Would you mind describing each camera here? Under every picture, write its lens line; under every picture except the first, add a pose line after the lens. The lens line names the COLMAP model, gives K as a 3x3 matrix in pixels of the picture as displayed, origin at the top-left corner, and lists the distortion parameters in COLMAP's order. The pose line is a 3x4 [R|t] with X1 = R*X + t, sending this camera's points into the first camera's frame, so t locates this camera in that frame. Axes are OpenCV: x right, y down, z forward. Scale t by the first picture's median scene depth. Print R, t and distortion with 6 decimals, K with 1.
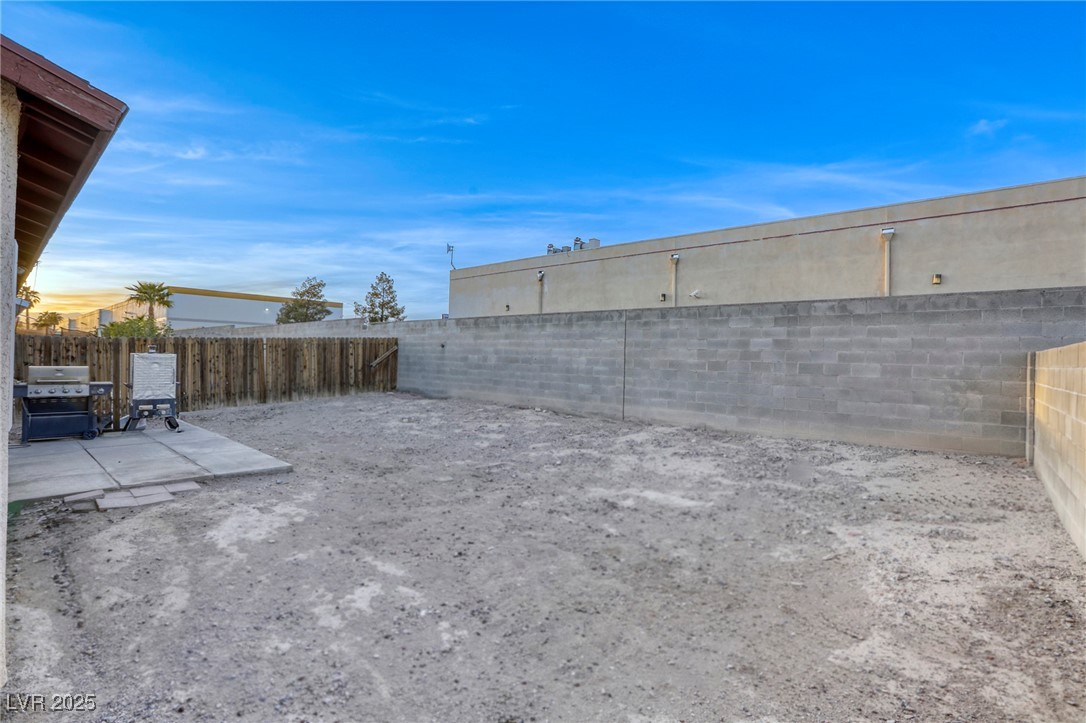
lens RADIAL K [[504.8, 0, 541.3], [0, 504.8, 360.2], [0, 0, 1]] dist [-0.040070, 0.013269]
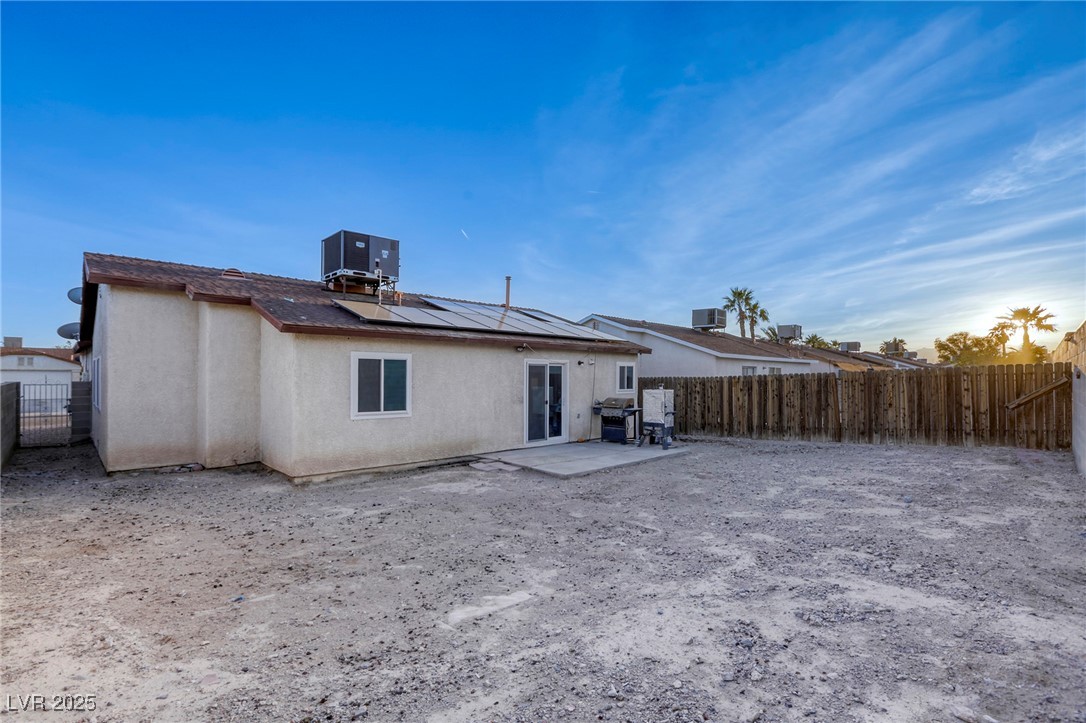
lens RADIAL K [[504.8, 0, 531.7], [0, 504.8, 380.3], [0, 0, 1]] dist [-0.040070, 0.013269]
pose [[-0.094375, -0.015212, -0.995421, 0.443912], [-0.008750, 0.999857, -0.014450, -0.011288], [0.995498, 0.007346, -0.094494, 0.530771]]
